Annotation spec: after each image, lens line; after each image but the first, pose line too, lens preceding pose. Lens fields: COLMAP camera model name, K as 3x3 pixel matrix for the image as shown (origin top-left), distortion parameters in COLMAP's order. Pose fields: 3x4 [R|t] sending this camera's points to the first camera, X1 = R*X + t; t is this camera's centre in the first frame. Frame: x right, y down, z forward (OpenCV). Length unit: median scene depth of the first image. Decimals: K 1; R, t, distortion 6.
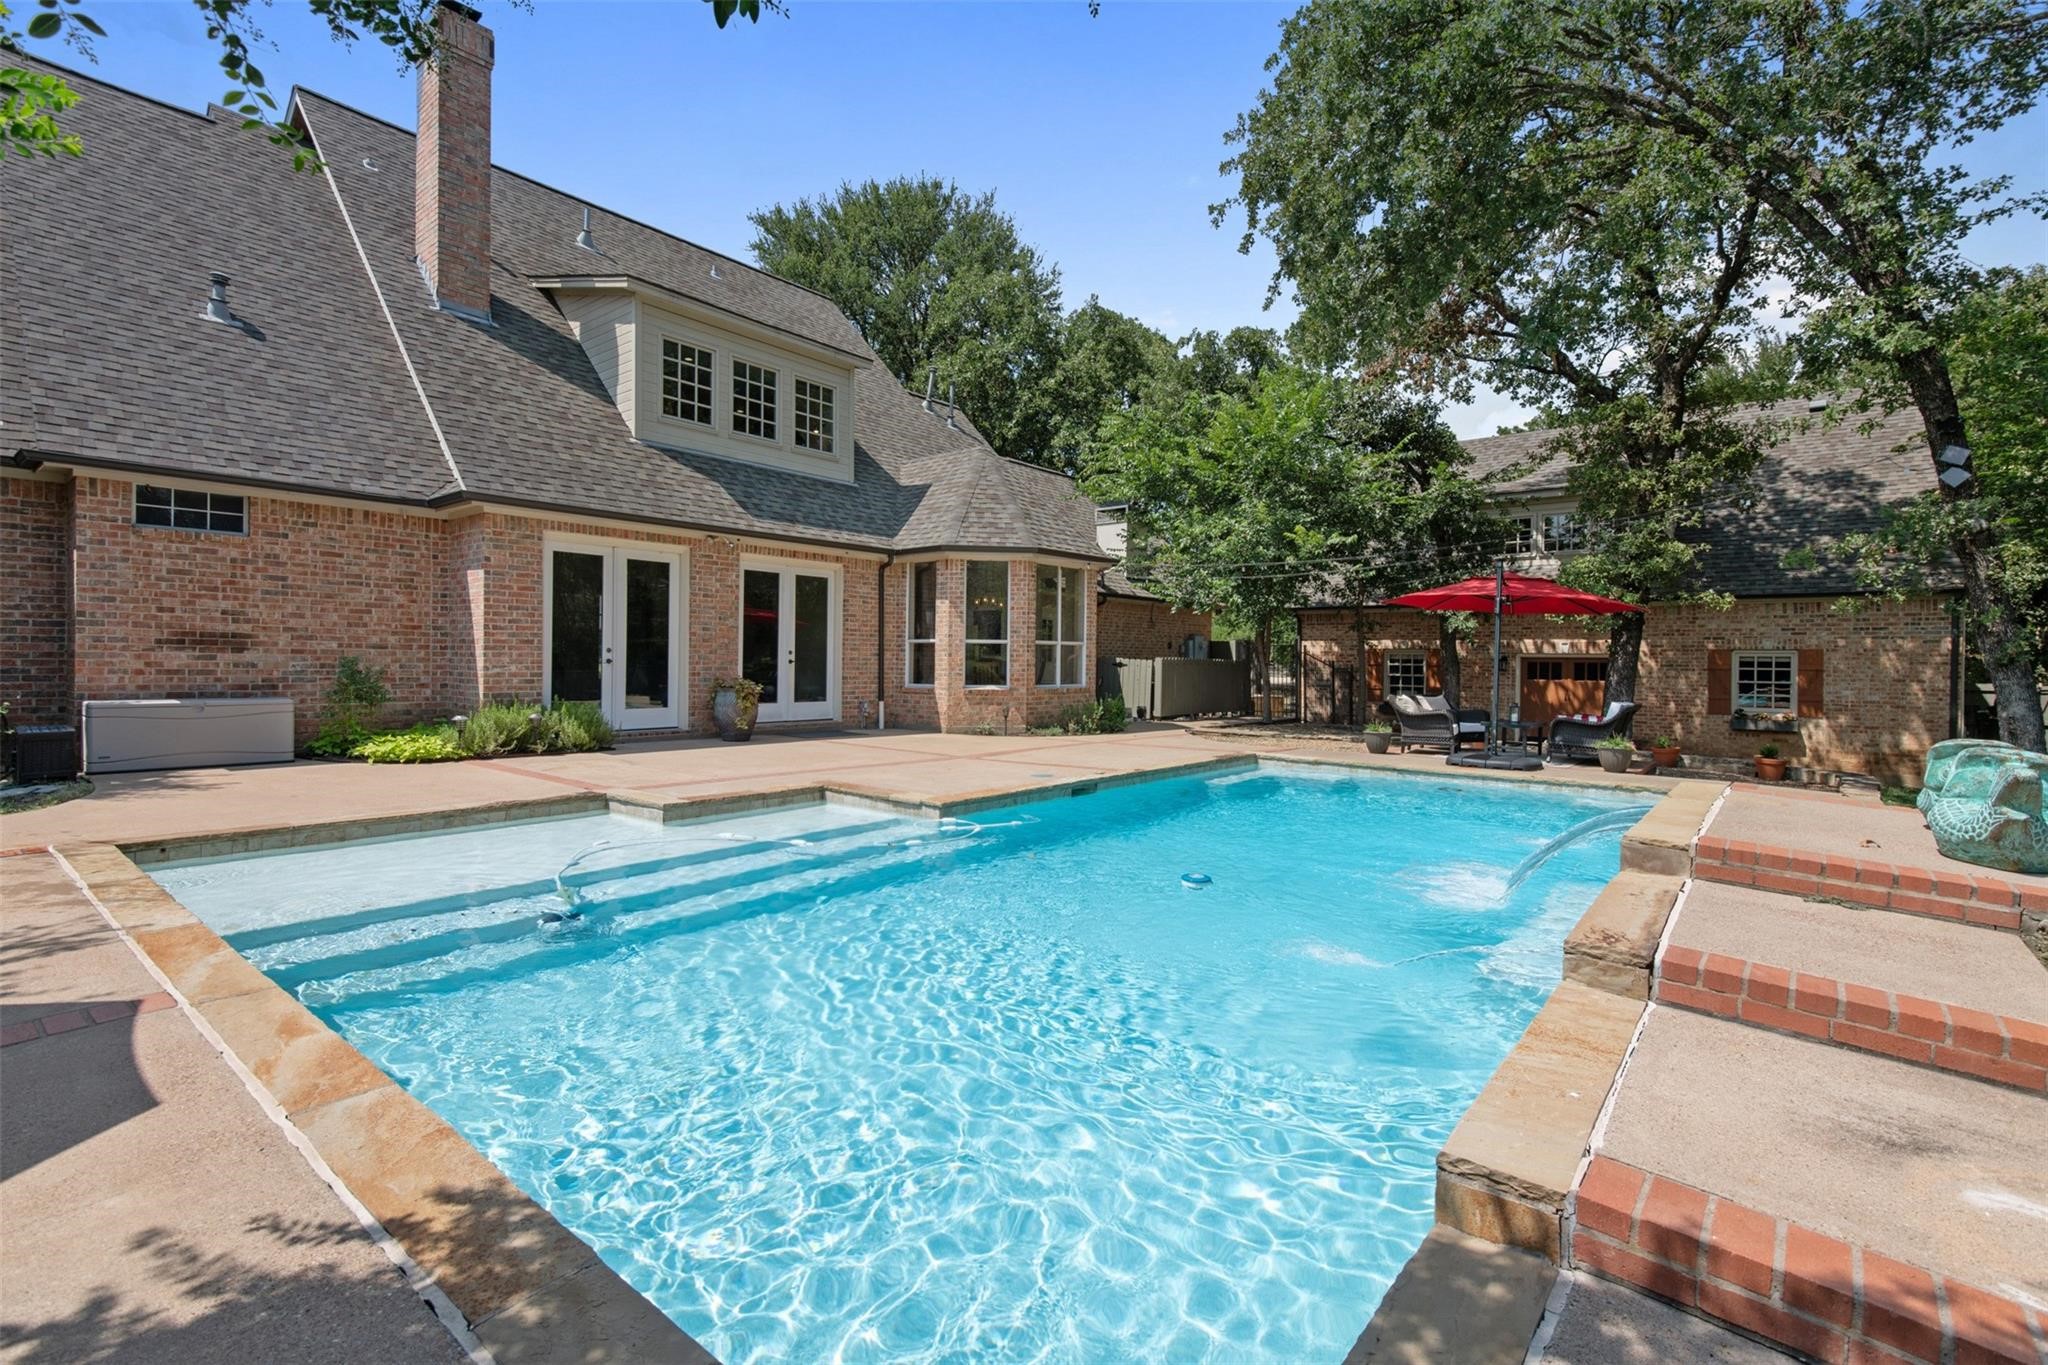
lens RADIAL K [[919.5, 0, 1034.8], [0, 919.5, 676.2], [0, 0, 1]] dist [0.017501, -0.007033]
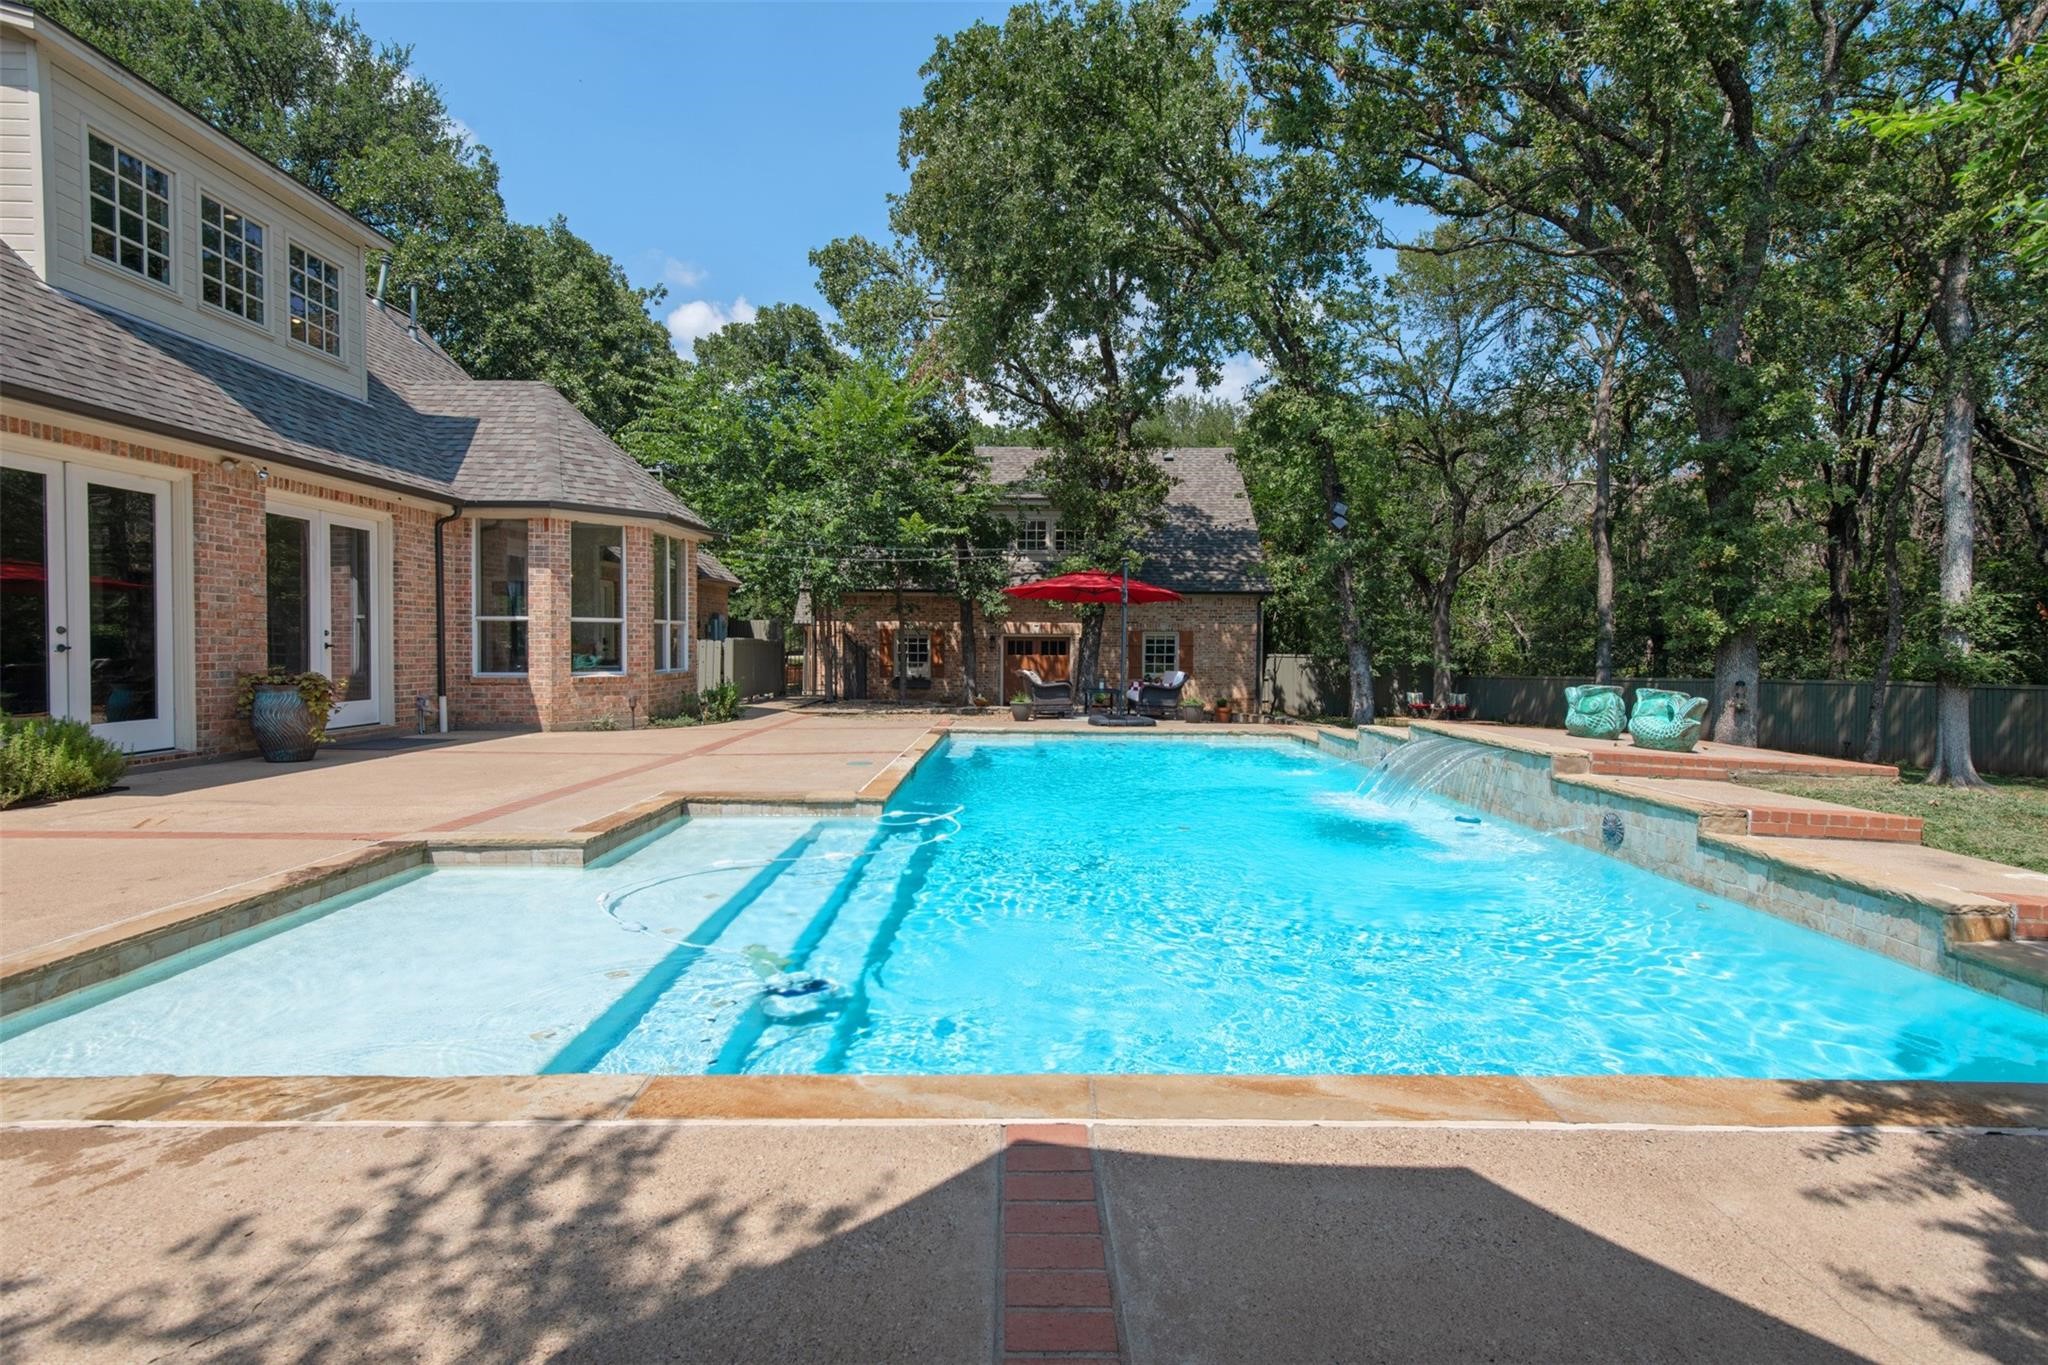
lens RADIAL K [[919.5, 0, 1027.1], [0, 919.5, 672.6], [0, 0, 1]] dist [0.017501, -0.007033]
pose [[0.772958, -0.026890, 0.633887, -0.286691], [0.013917, 0.999580, 0.025433, -0.005326], [-0.634304, -0.010837, 0.773007, 0.094084]]
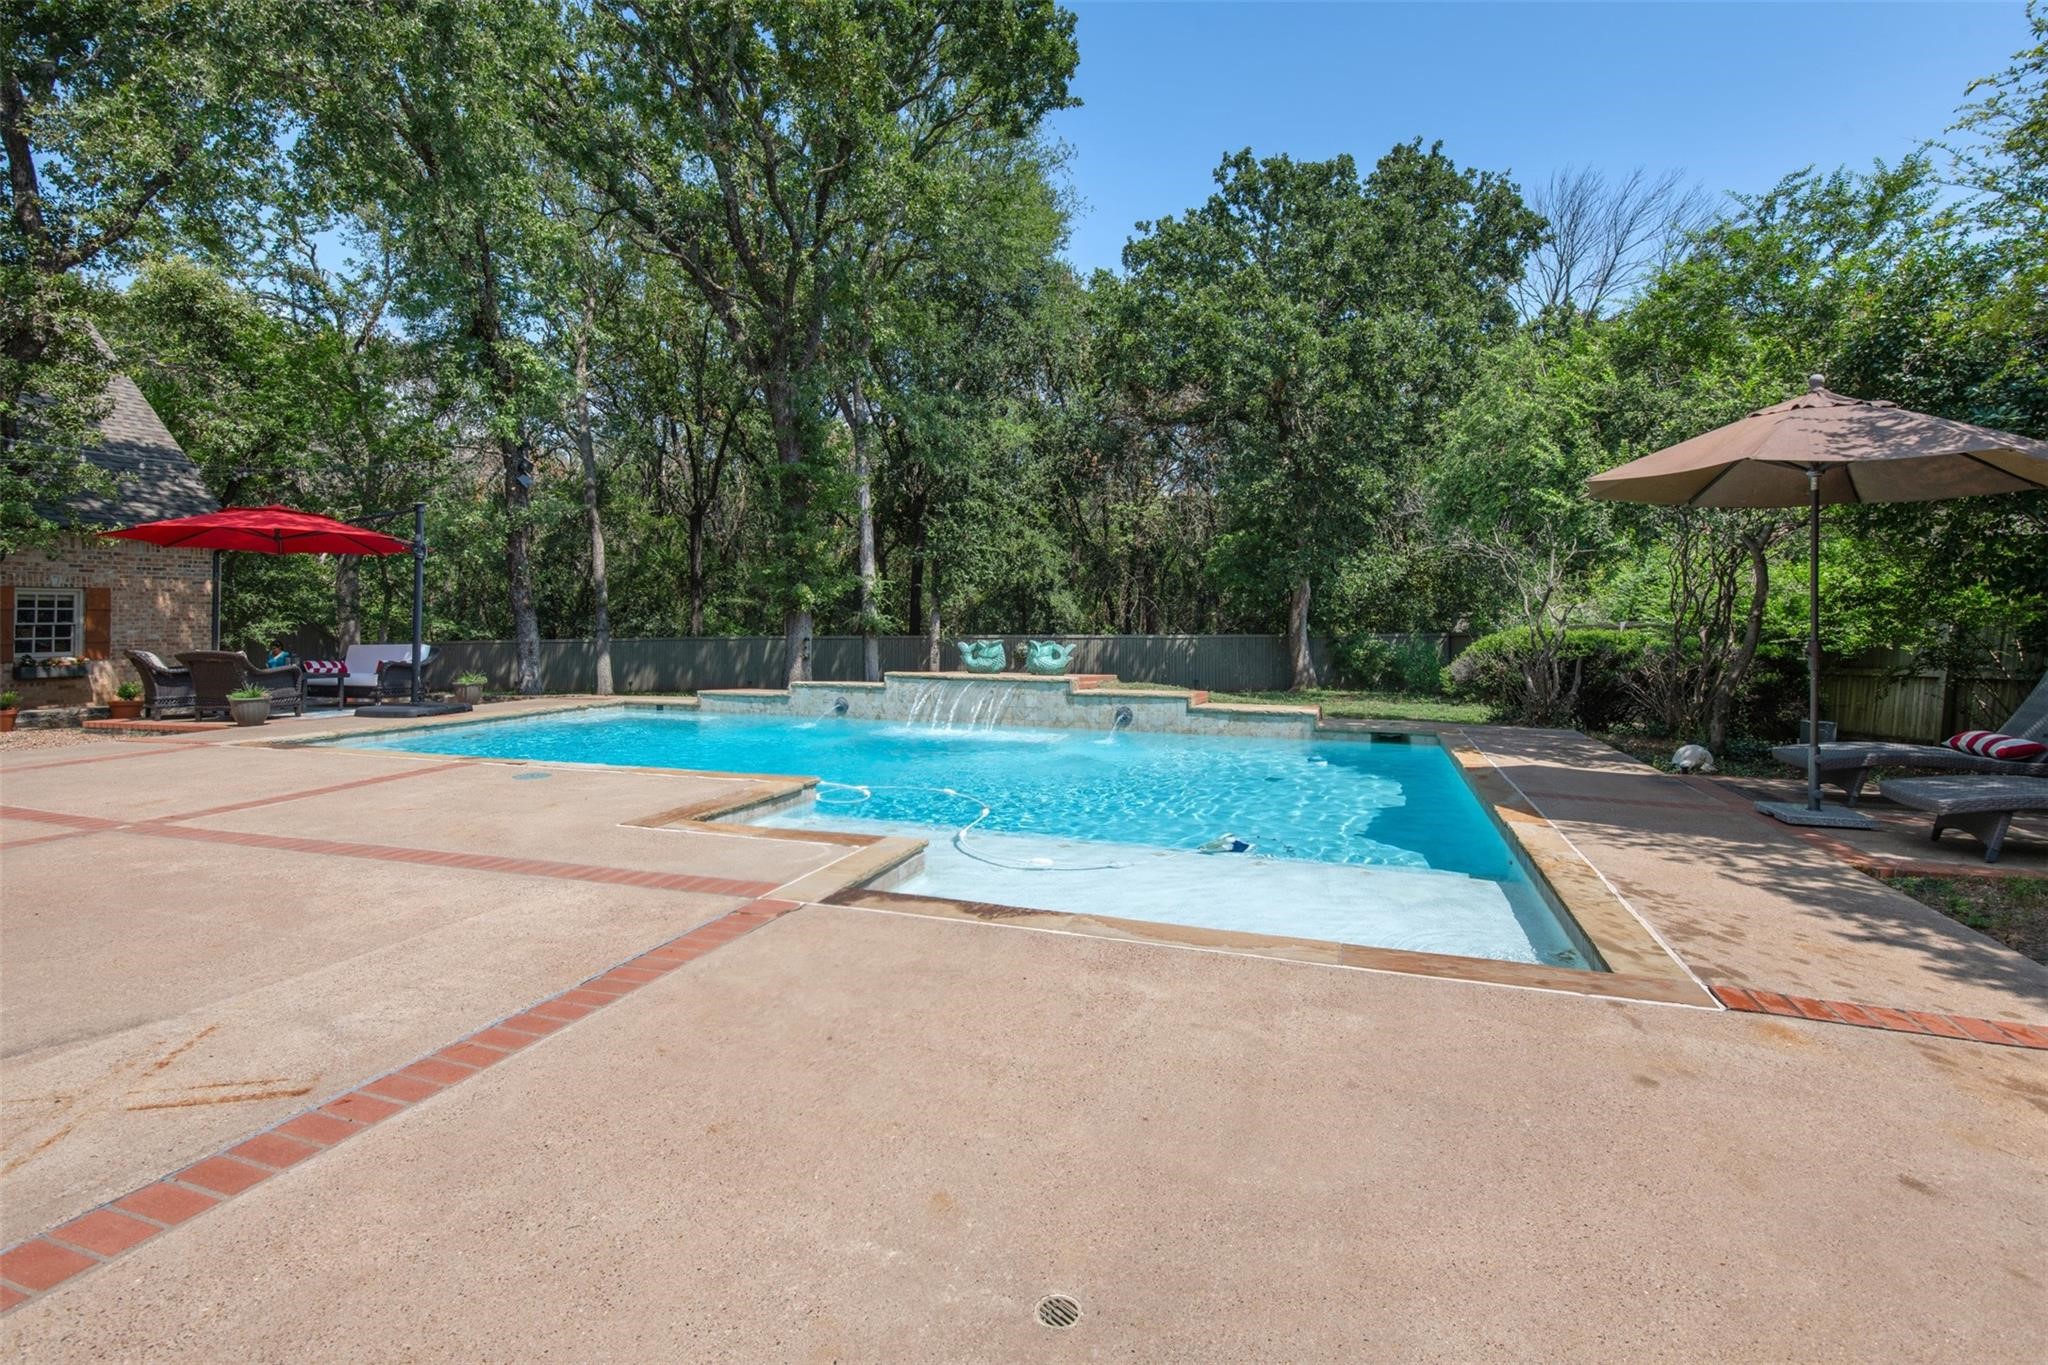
lens RADIAL K [[958.8, 0, 1029.2], [0, 958.8, 614.2], [0, 0, 1]] dist [-0.001263, -0.000383]
pose [[-0.357092, -0.012499, 0.933986, -0.504286], [0.005921, 0.999860, 0.015645, -0.014567], [-0.934051, 0.011117, -0.356968, 0.568920]]
